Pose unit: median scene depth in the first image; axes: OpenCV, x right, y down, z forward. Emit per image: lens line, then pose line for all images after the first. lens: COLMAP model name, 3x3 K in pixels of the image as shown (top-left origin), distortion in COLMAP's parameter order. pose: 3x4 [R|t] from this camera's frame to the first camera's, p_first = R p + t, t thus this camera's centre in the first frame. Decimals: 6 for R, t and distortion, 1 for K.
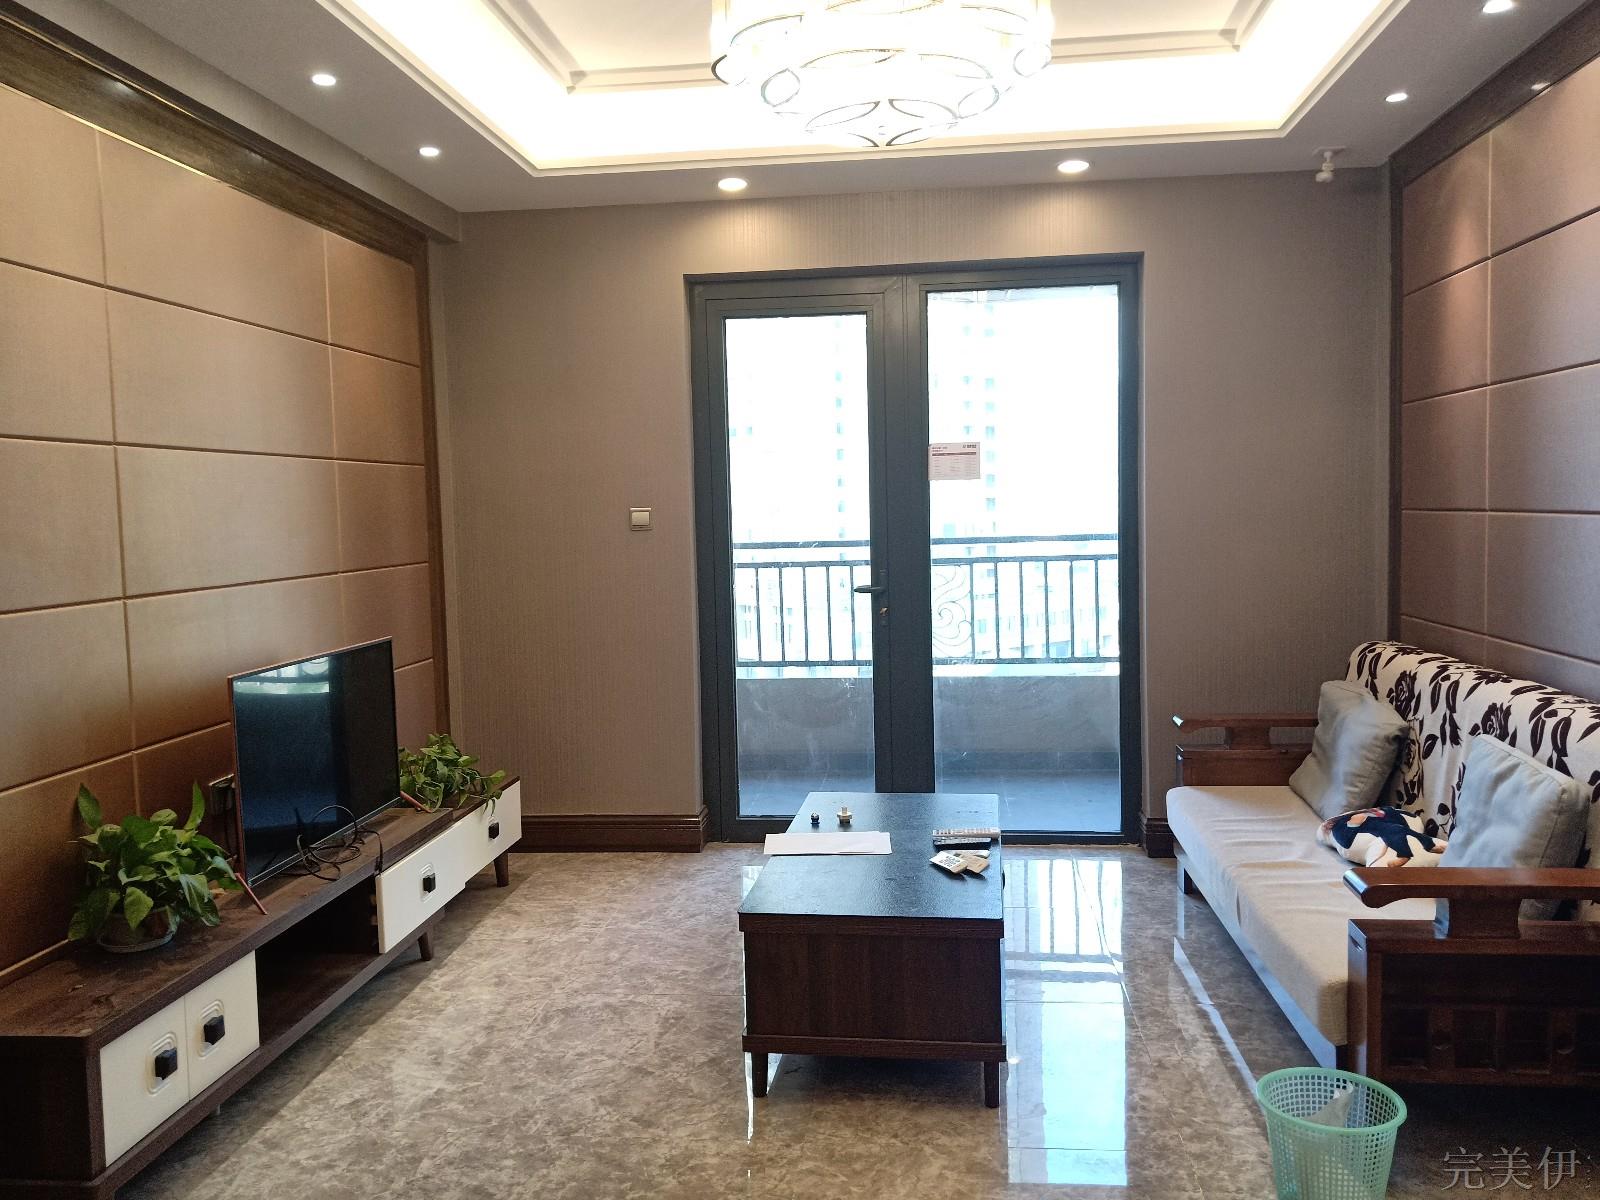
lens RADIAL K [[1236.3, 0, 800.0], [0, 1236.3, 600.0], [0, 0, 1]] dist [0.096605, -0.200261]
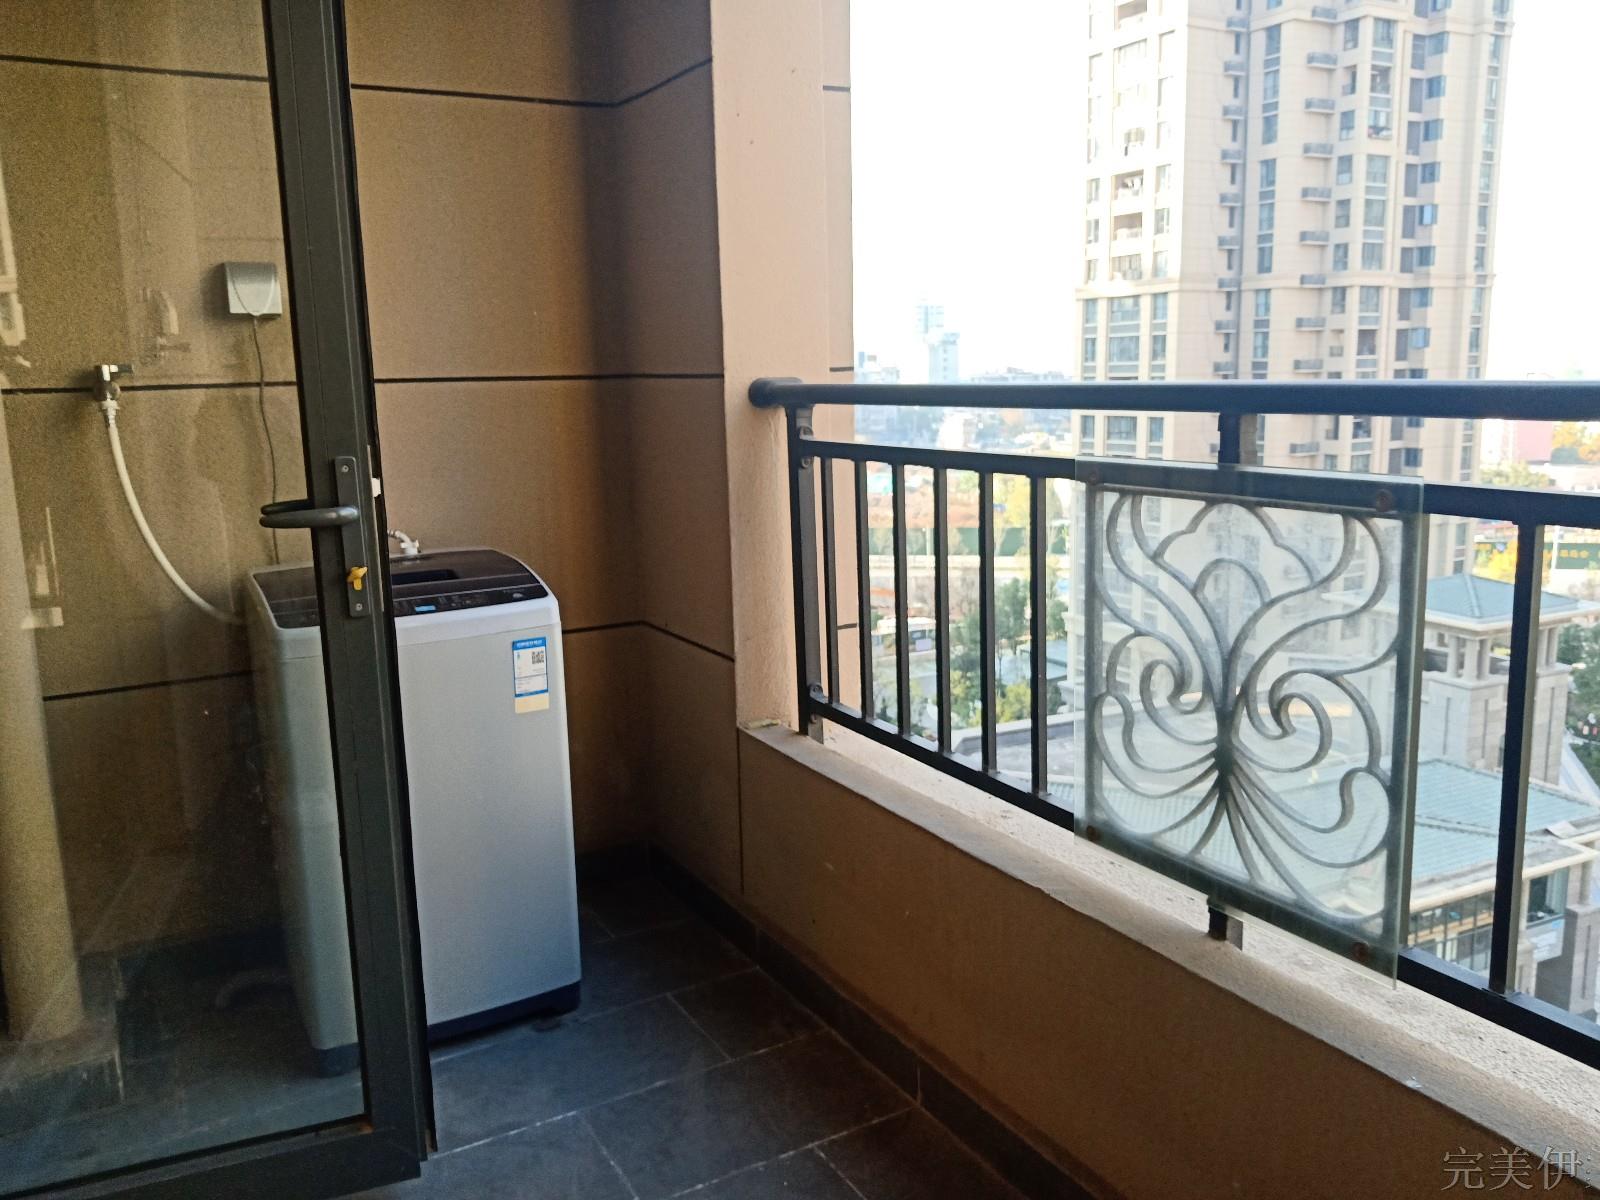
lens RADIAL K [[1293.4, 0, 800.0], [0, 1293.4, 600.0], [0, 0, 1]] dist [0.105091, 0.002319]
pose [[0.572861, 0.154836, -0.804895, 0.451690], [-0.050334, 0.986787, 0.154003, -0.075390], [0.818105, -0.047709, 0.573086, 1.387235]]
